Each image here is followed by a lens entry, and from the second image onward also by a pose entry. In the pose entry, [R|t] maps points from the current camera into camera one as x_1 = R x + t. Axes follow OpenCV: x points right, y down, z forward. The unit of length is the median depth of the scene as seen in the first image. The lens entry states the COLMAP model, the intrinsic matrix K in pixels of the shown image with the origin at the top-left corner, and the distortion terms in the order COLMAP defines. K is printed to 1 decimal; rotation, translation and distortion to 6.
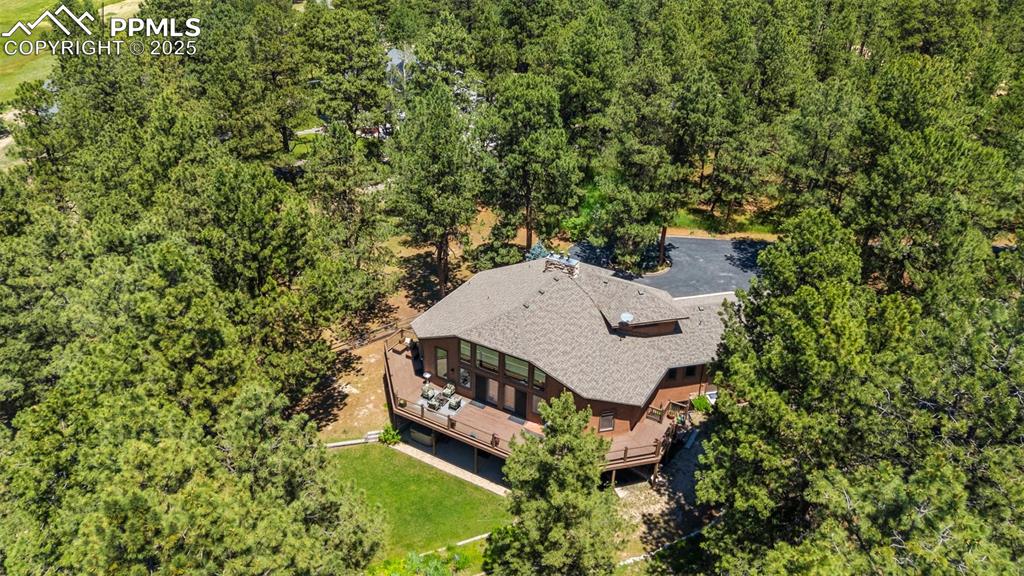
lens RADIAL K [[754.4, 0, 511.6], [0, 754.4, 288.5], [0, 0, 1]] dist [0.042787, -0.010379]
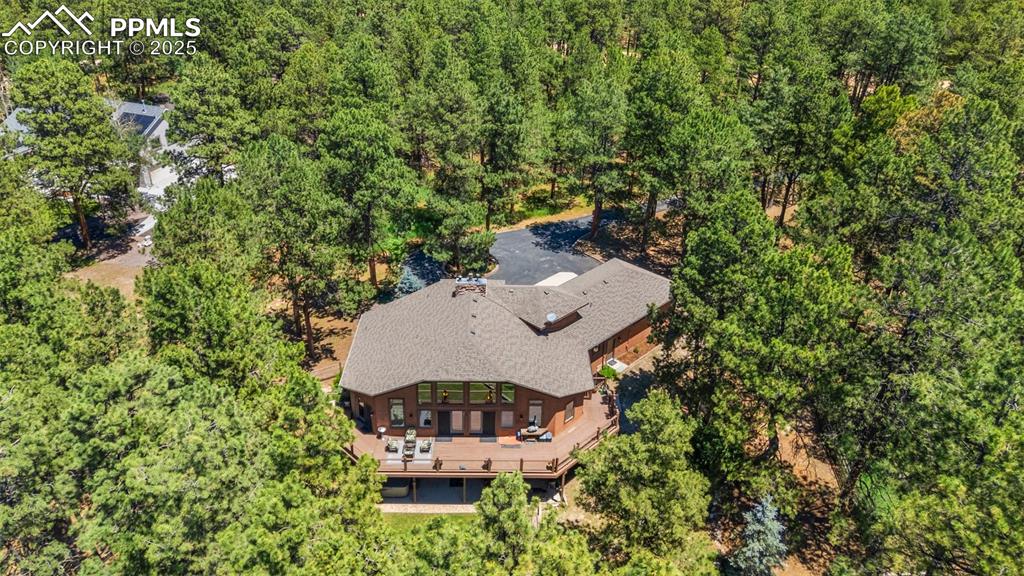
lens RADIAL K [[754.4, 0, 511.4], [0, 754.4, 287.9], [0, 0, 1]] dist [0.042787, -0.010379]
pose [[0.856070, -0.253176, 0.450607, -0.369806], [0.247998, 0.966106, 0.071662, -0.093095], [-0.453477, 0.050402, 0.889842, 0.040556]]
